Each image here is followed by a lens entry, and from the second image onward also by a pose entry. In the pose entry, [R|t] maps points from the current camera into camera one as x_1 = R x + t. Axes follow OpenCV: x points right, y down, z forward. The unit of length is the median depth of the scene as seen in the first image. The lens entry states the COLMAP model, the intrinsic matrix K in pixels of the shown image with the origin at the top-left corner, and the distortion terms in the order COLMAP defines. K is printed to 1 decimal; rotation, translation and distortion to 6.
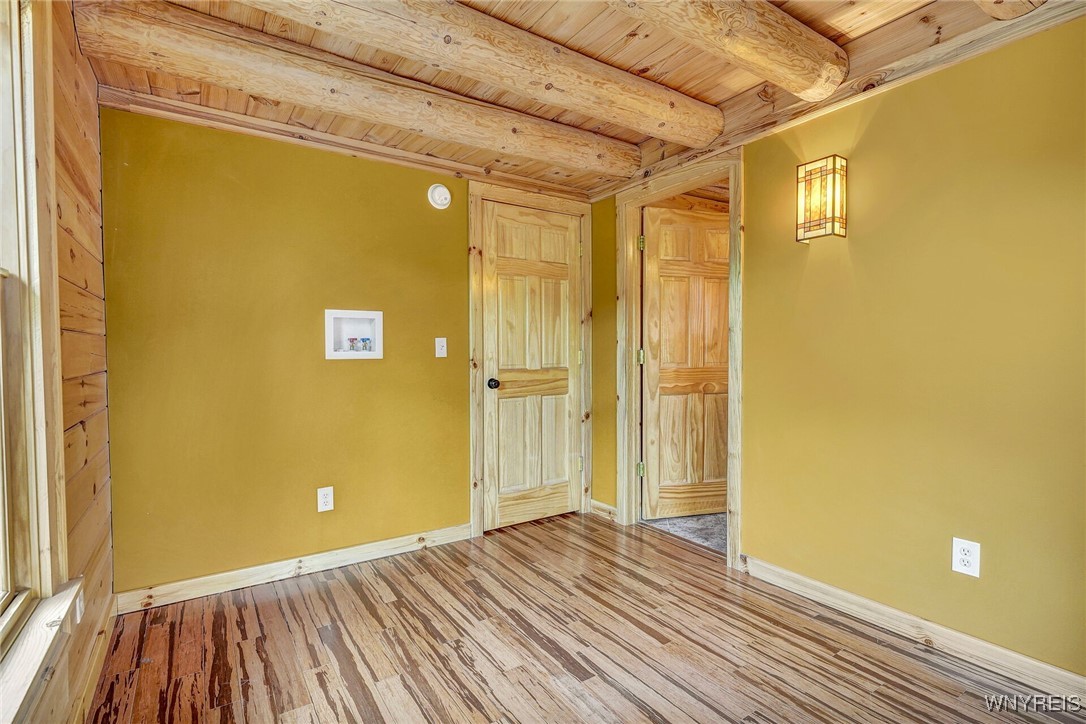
lens RADIAL K [[520.1, 0, 545.4], [0, 520.1, 374.0], [0, 0, 1]] dist [-0.000819, -0.000013]
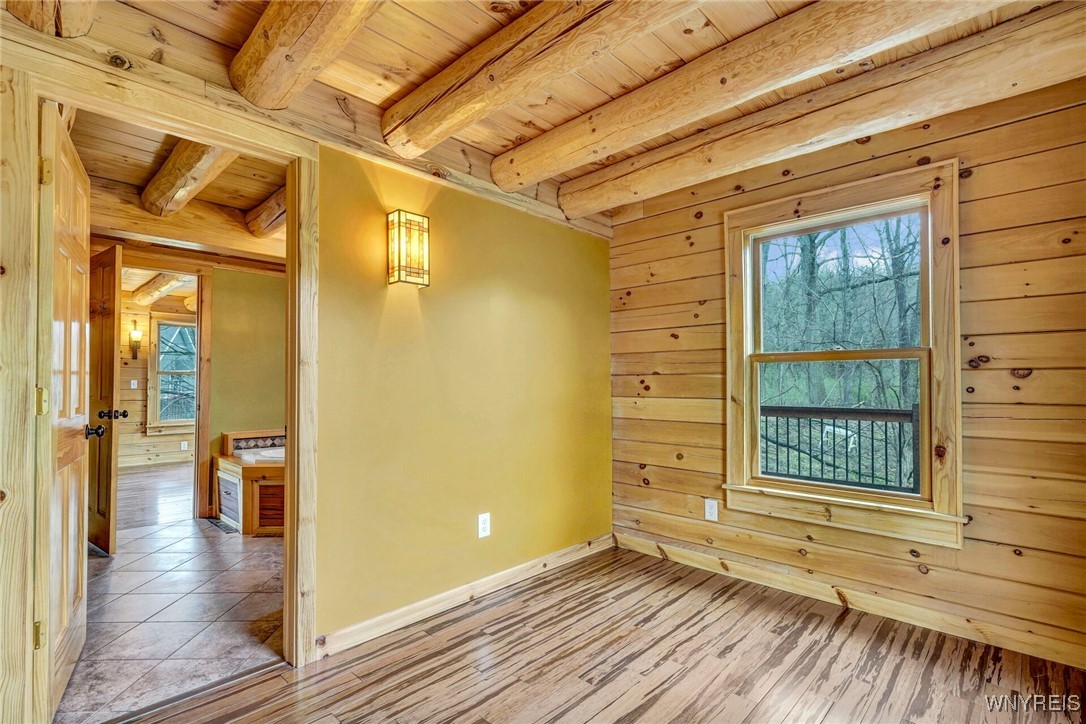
lens RADIAL K [[520.1, 0, 545.4], [0, 520.1, 374.0], [0, 0, 1]] dist [-0.000819, -0.000013]
pose [[-0.220987, 0.017027, 0.975128, -0.596169], [0.038819, 0.999209, -0.008650, -0.053274], [-0.974504, 0.035942, -0.221473, 0.977773]]
